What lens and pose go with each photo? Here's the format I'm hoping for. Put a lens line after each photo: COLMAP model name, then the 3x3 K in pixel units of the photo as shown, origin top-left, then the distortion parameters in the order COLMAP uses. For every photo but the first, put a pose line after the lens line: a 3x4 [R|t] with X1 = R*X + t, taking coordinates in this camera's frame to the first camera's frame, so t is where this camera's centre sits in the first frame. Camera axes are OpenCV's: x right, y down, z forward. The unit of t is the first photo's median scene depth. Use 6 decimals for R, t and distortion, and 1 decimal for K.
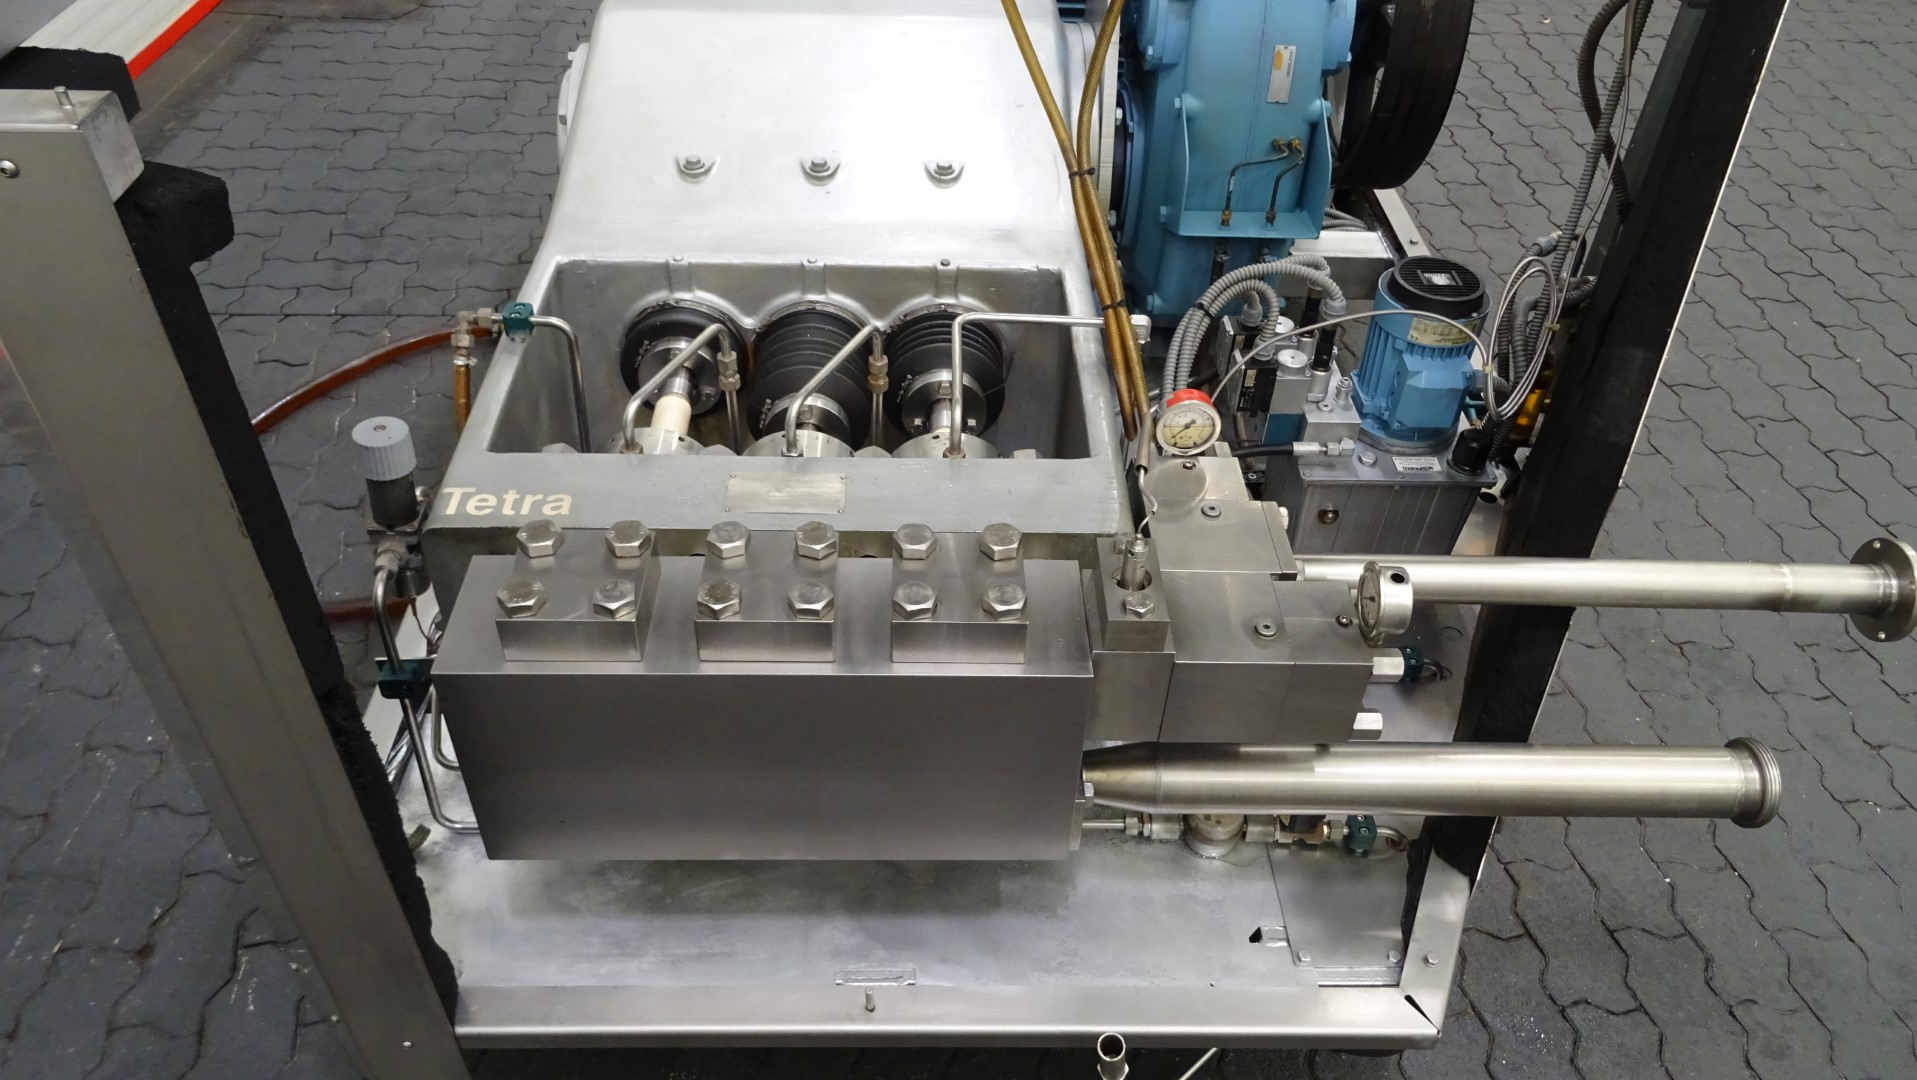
lens RADIAL K [[1393.2, 0, 957.8], [0, 1393.2, 538.0], [0, 0, 1]] dist [-0.009439, -0.004413]
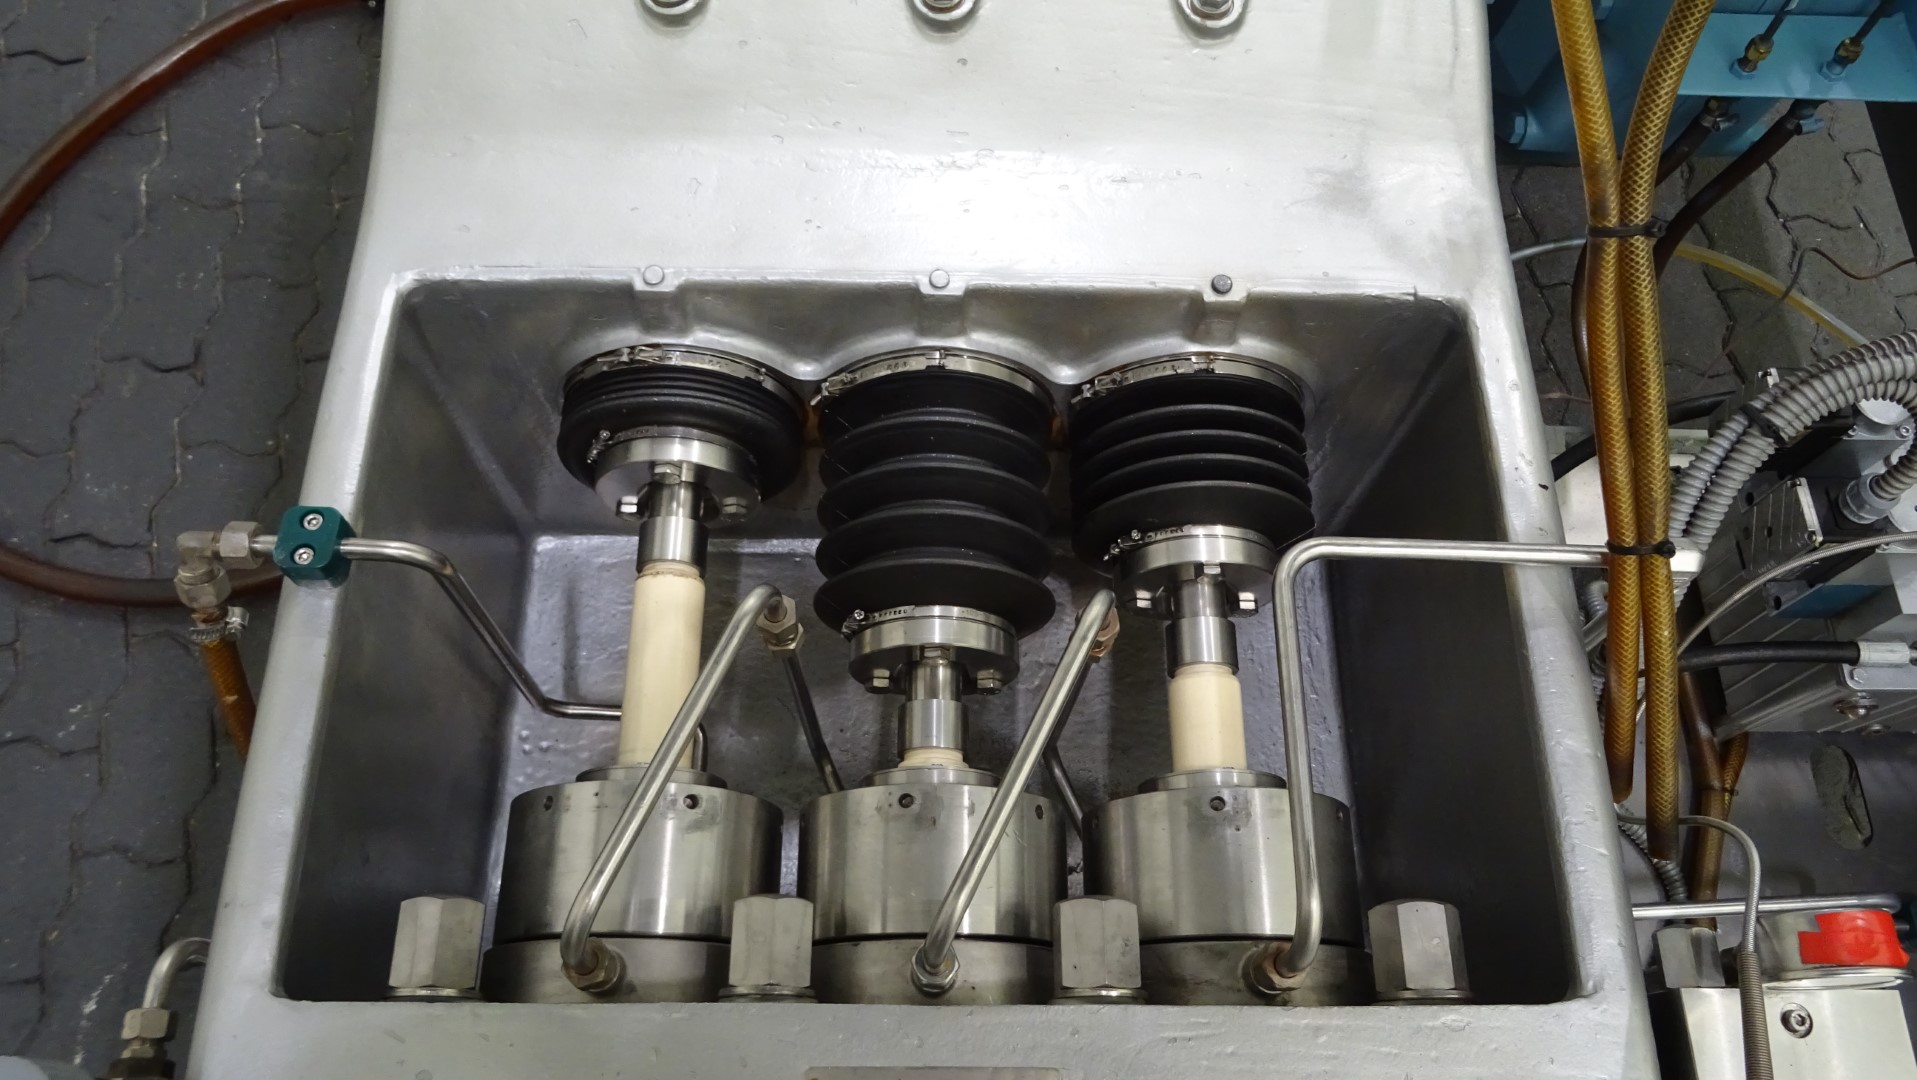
lens RADIAL K [[1332.5, 0, 960.0], [0, 1332.5, 541.0], [0, 0, 1]] dist [-0.026099, -0.002835]
pose [[0.999380, 0.035087, -0.002947, -0.093280], [-0.029270, 0.874369, 0.484378, -0.338236], [0.019572, -0.483992, 0.874854, 0.564648]]
